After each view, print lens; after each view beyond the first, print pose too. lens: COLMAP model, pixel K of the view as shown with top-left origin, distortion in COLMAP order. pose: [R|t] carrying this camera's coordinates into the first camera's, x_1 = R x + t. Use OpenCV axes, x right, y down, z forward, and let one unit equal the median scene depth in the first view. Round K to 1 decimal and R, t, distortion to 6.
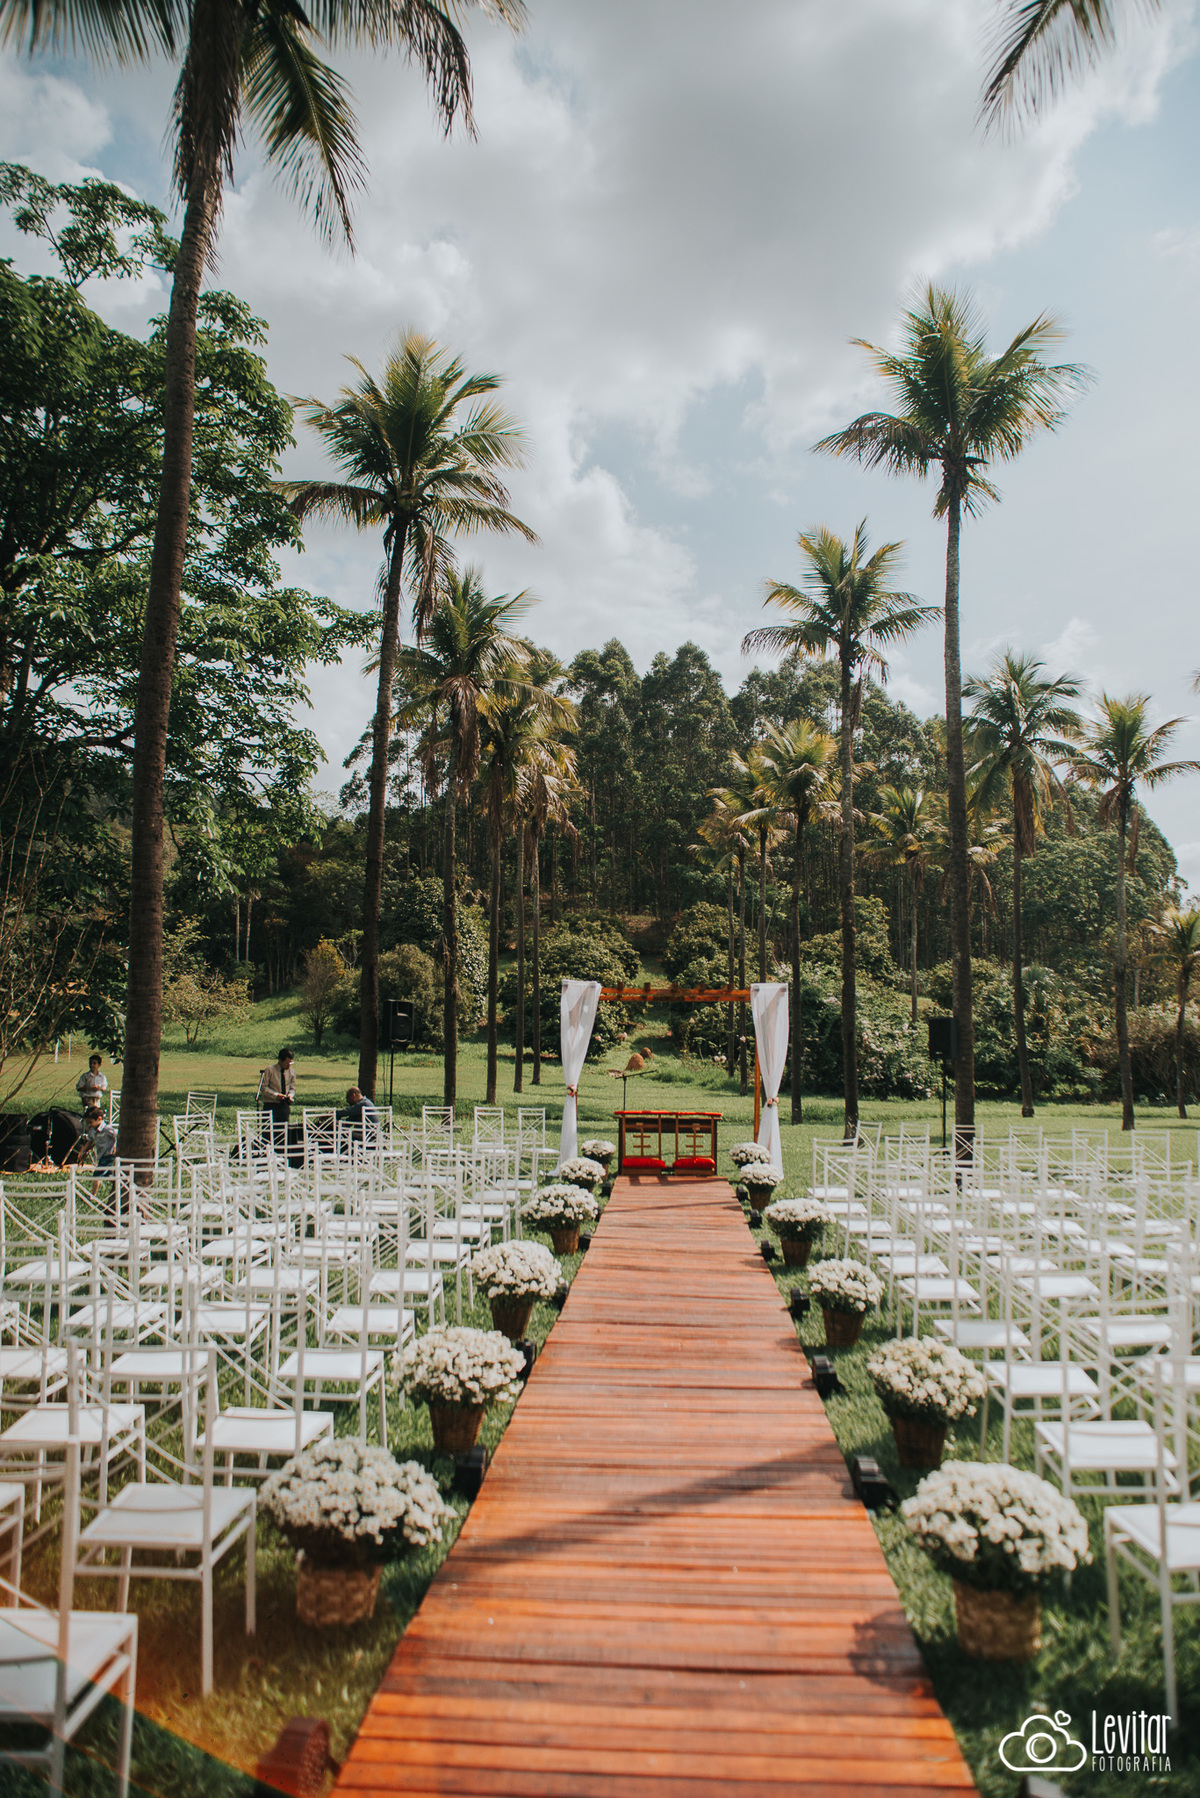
lens RADIAL K [[1265.7, 0, 605.5], [0, 1265.7, 895.9], [0, 0, 1]] dist [-0.085872, 0.058056]
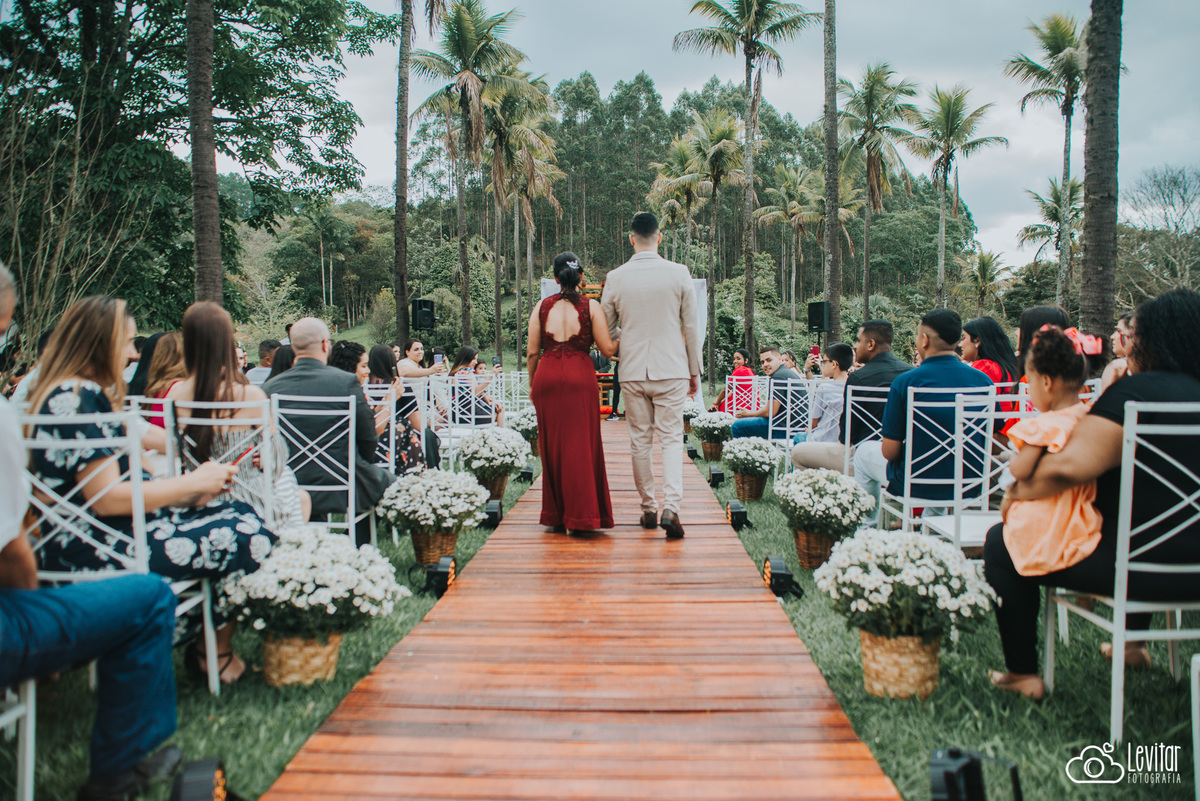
lens RADIAL K [[844.7, 0, 600.0], [0, 844.7, 400.5], [0, 0, 1]] dist [-0.085872, 0.058056]
pose [[0.999687, -0.018767, 0.016559, 0.009409], [0.016126, 0.988959, 0.147312, 0.052528], [-0.019141, -0.146999, 0.988951, 0.067476]]
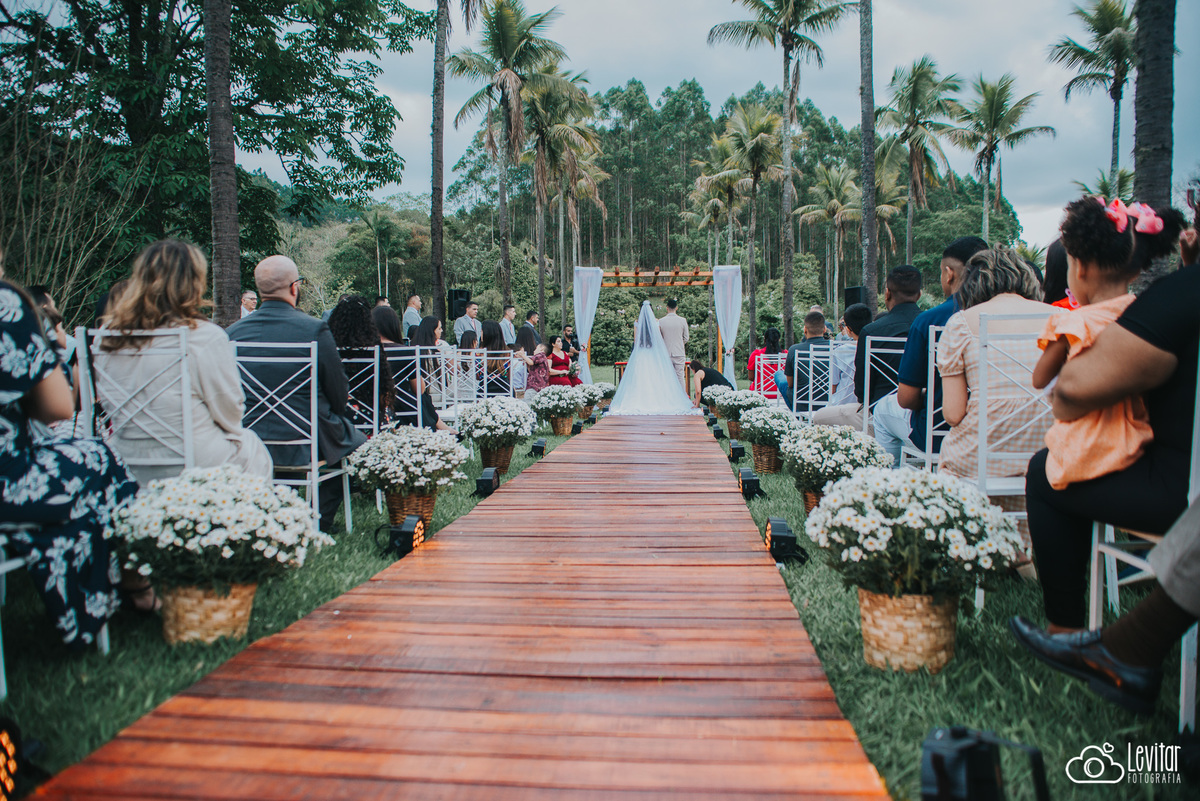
lens RADIAL K [[813.7, 0, 608.7], [0, 813.7, 403.1], [0, 0, 1]] dist [-0.081461, 0.053238]
pose [[0.999056, -0.020193, -0.038467, 0.027569], [0.025512, 0.989361, 0.143230, 0.072603], [0.035165, -0.144076, 0.988942, 0.095785]]
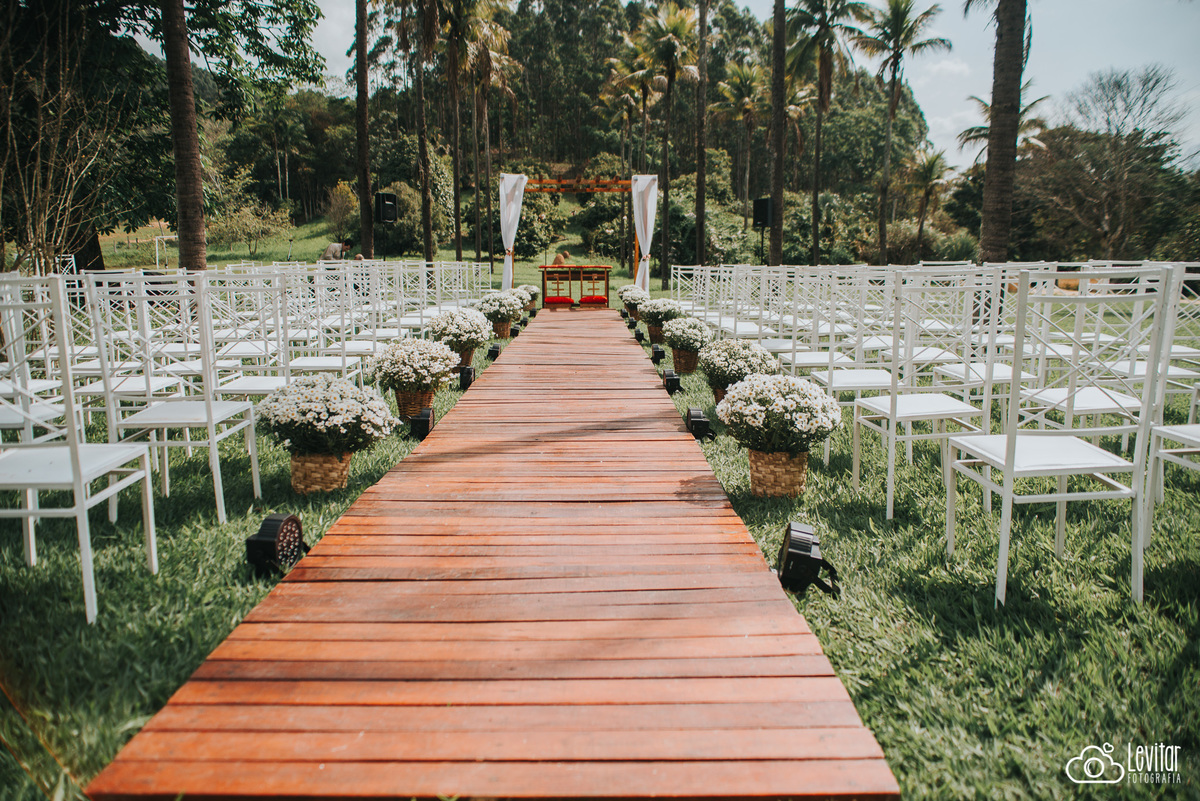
lens RADIAL K [[836.8, 0, 600.0], [0, 836.8, 400.5], [0, 0, 1]] dist [-0.082371, 0.059029]
pose [[0.997680, -0.022403, 0.064282, 0.010159], [0.004357, 0.963371, 0.268136, 0.051553], [-0.067935, -0.267234, 0.961234, 0.019481]]
